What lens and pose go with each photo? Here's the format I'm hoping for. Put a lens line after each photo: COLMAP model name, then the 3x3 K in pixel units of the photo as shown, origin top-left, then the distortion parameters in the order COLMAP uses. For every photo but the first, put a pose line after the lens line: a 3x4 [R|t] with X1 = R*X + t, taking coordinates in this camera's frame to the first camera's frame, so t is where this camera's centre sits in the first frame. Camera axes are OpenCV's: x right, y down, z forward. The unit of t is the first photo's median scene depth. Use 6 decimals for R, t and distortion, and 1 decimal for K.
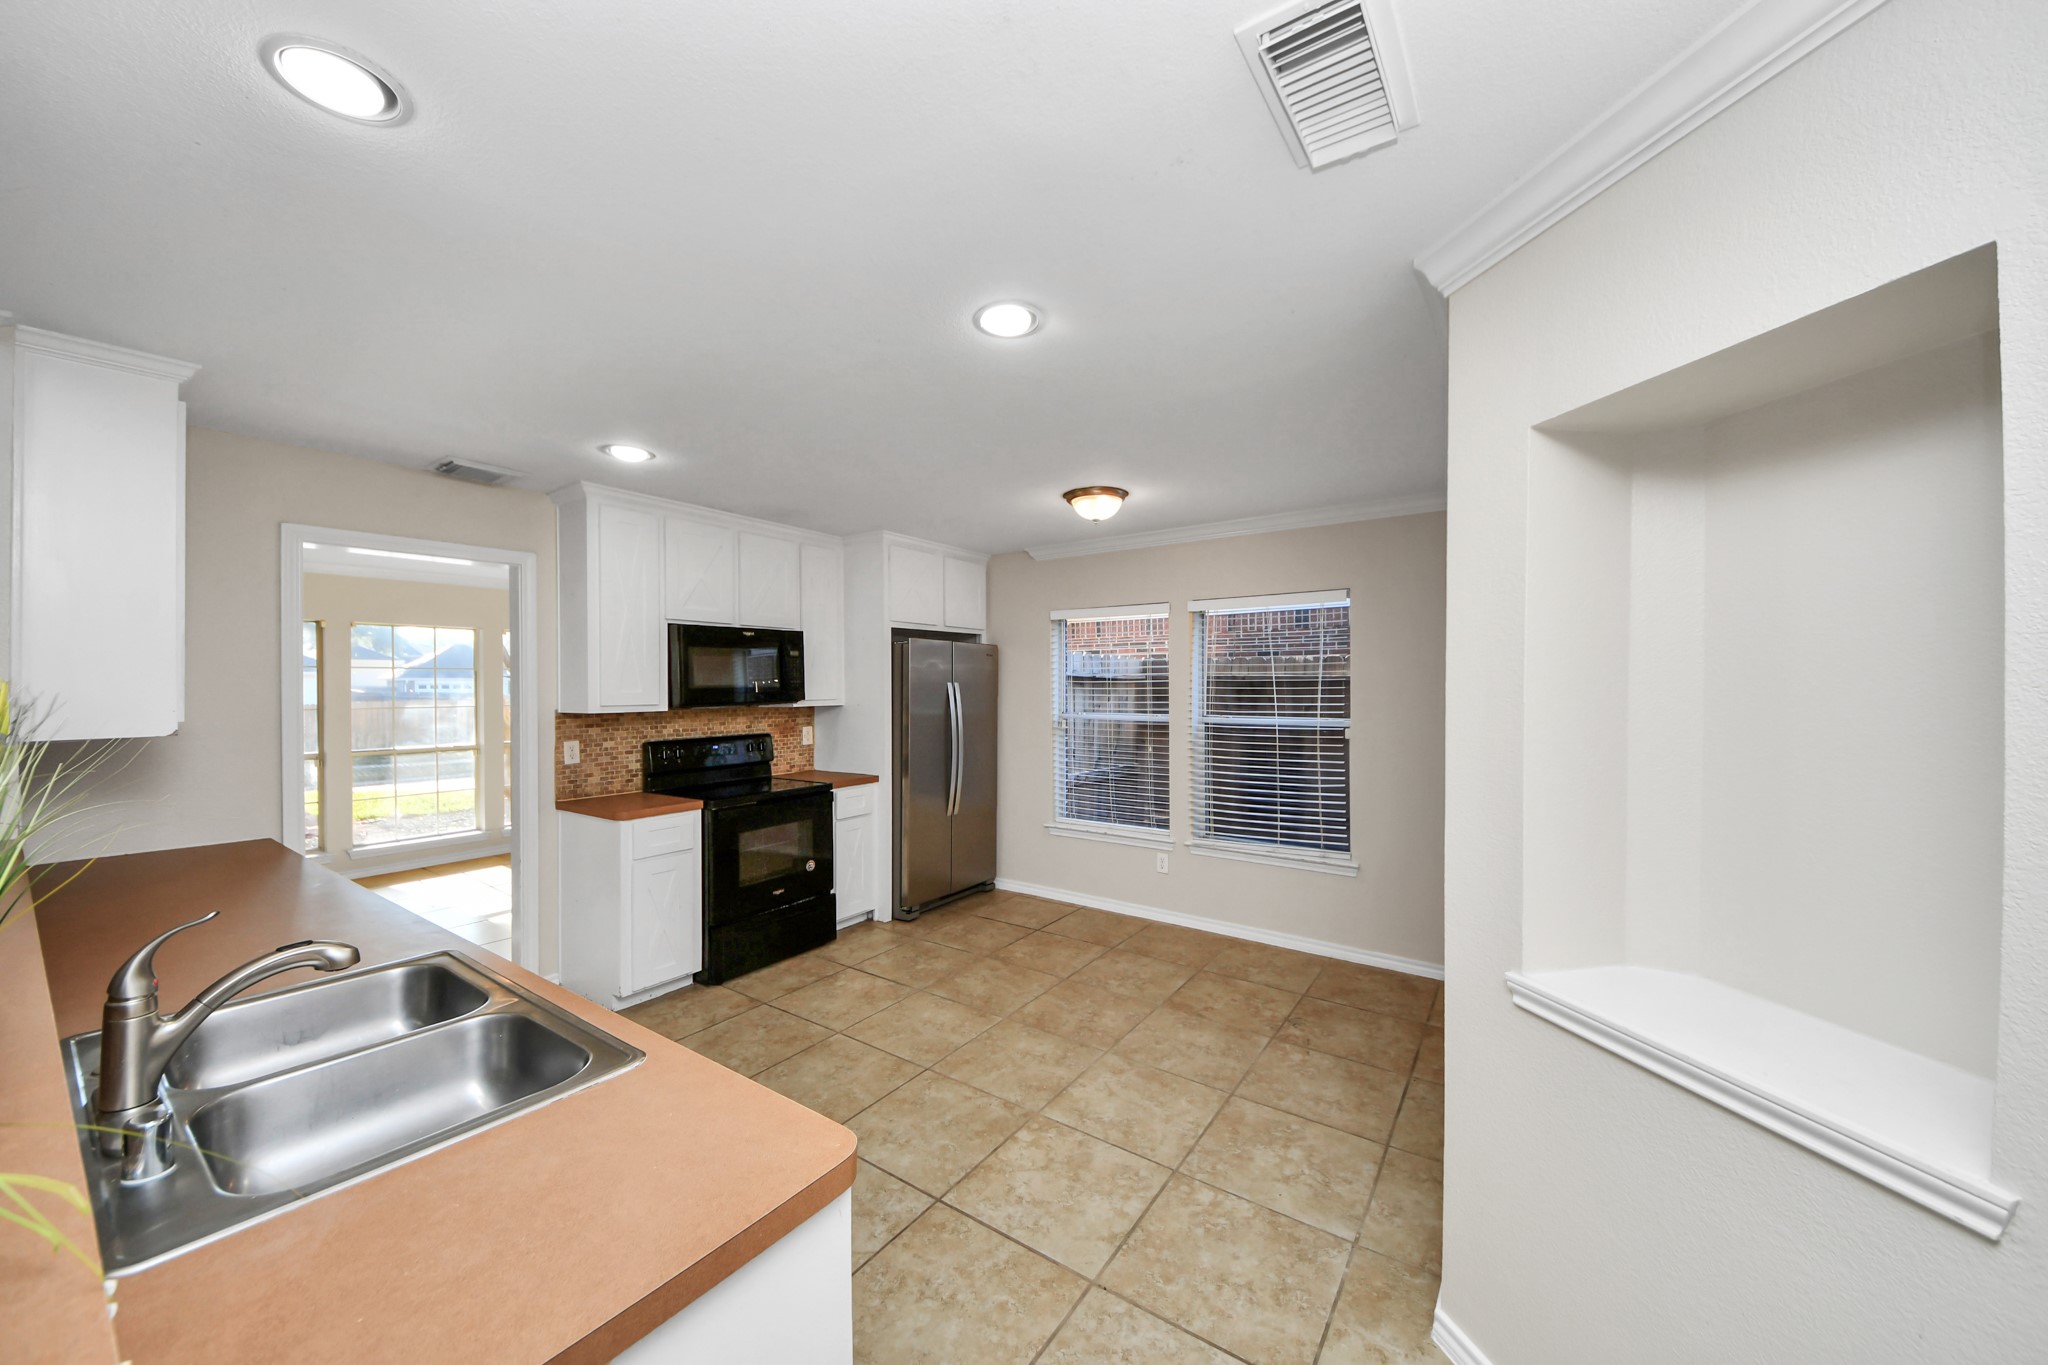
lens RADIAL K [[720.1, 0, 997.5], [0, 720.1, 688.1], [0, 0, 1]] dist [0.031373, -0.009855]
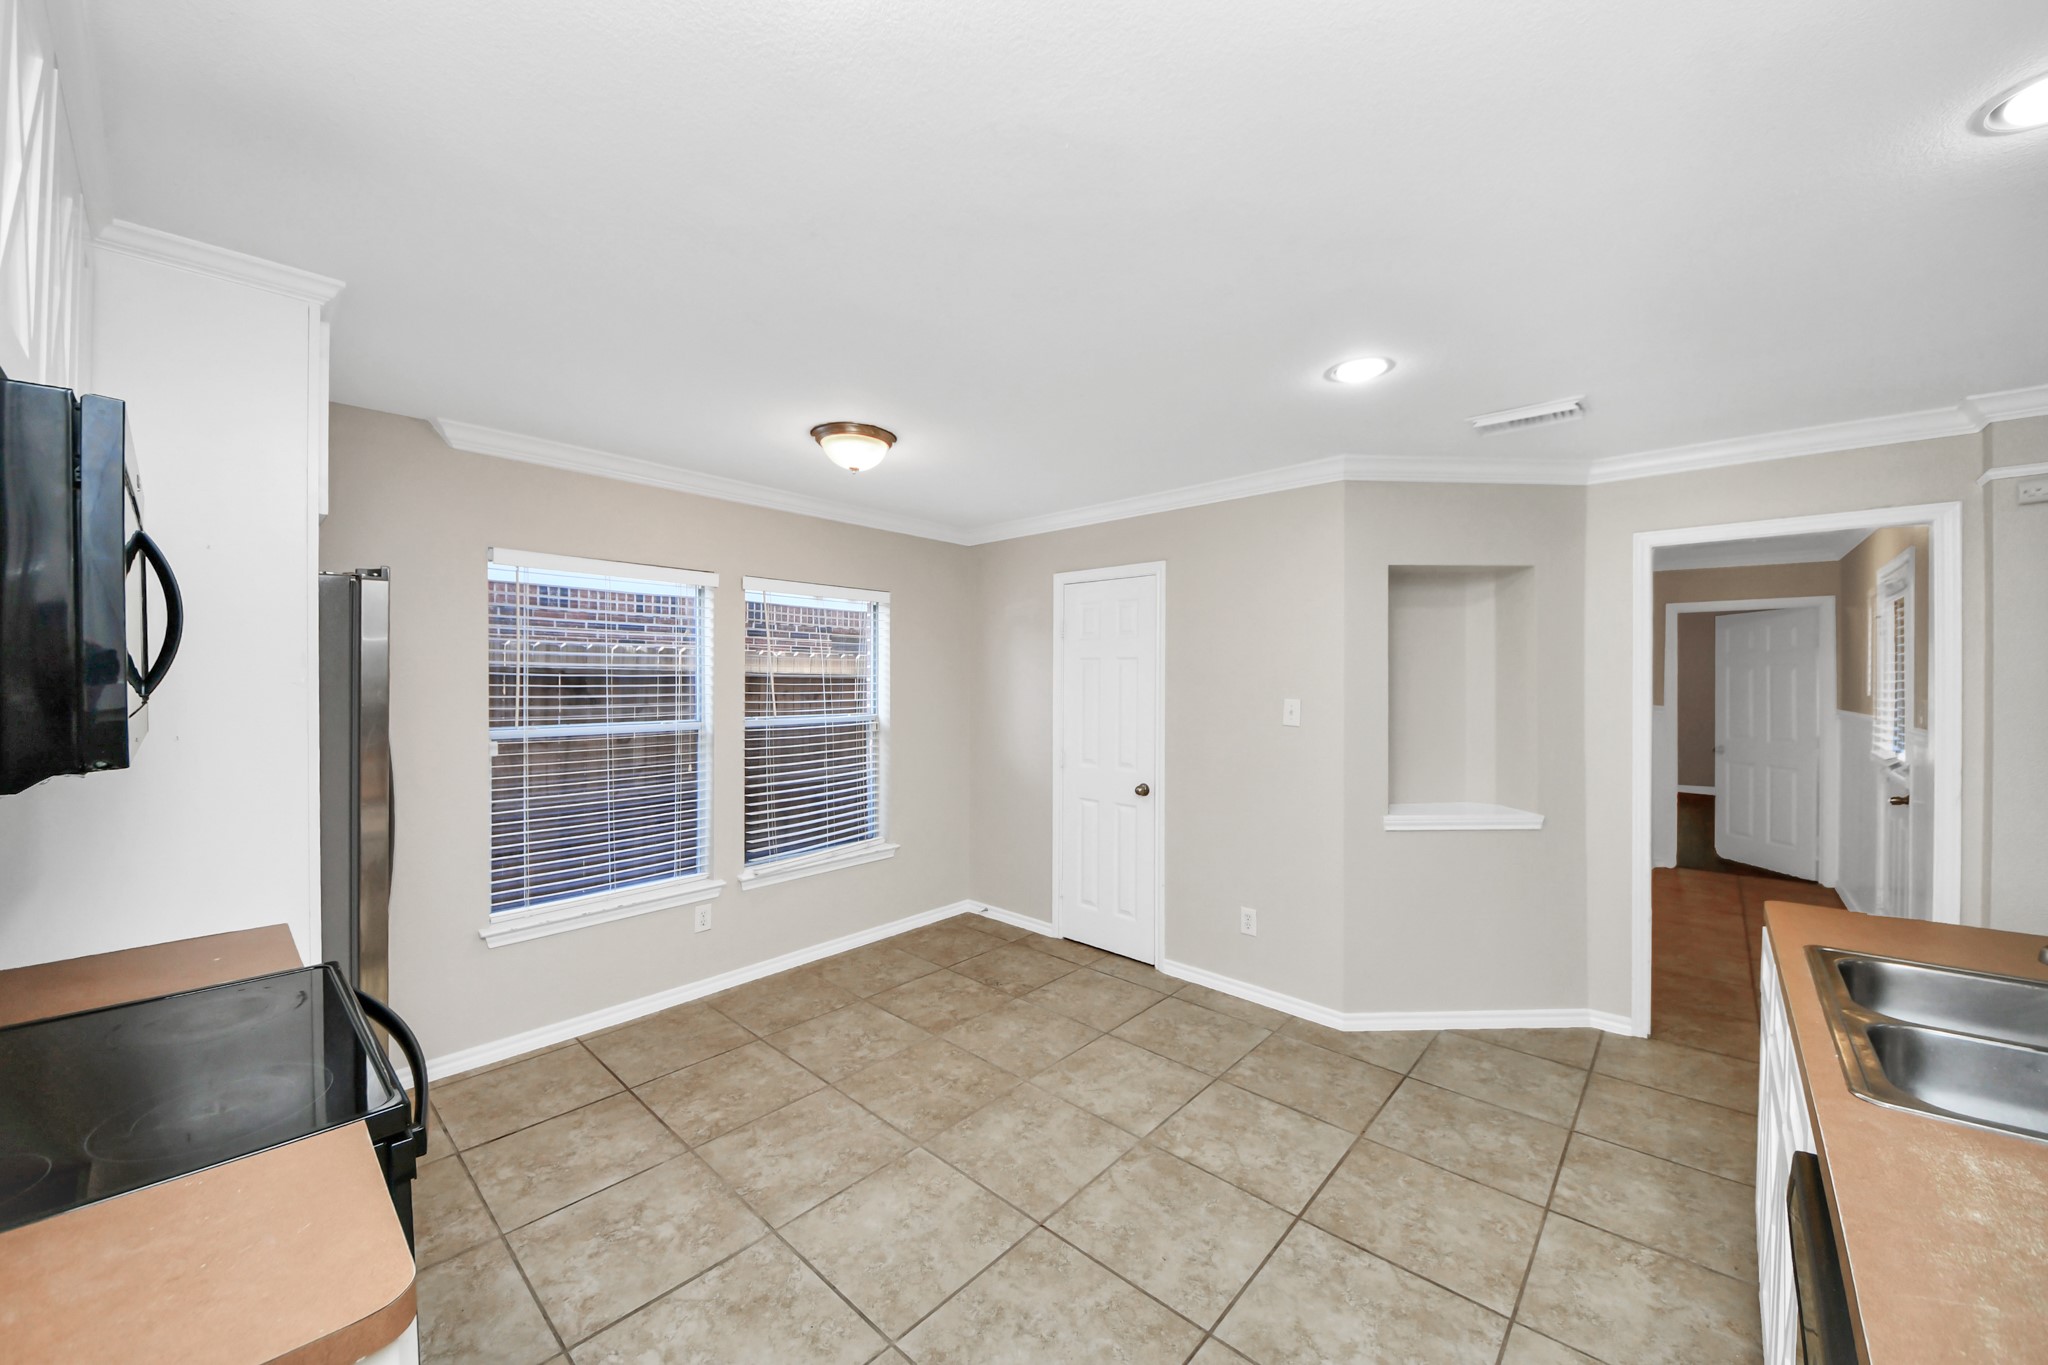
lens RADIAL K [[754.0, 0, 1024.5], [0, 754.0, 670.9], [0, 0, 1]] dist [0.046368, -0.031370]
pose [[0.110088, 0.008835, 0.993883, -0.765935], [0.003107, 0.999953, -0.009233, -0.009749], [-0.993917, 0.004105, 0.110055, 0.839728]]
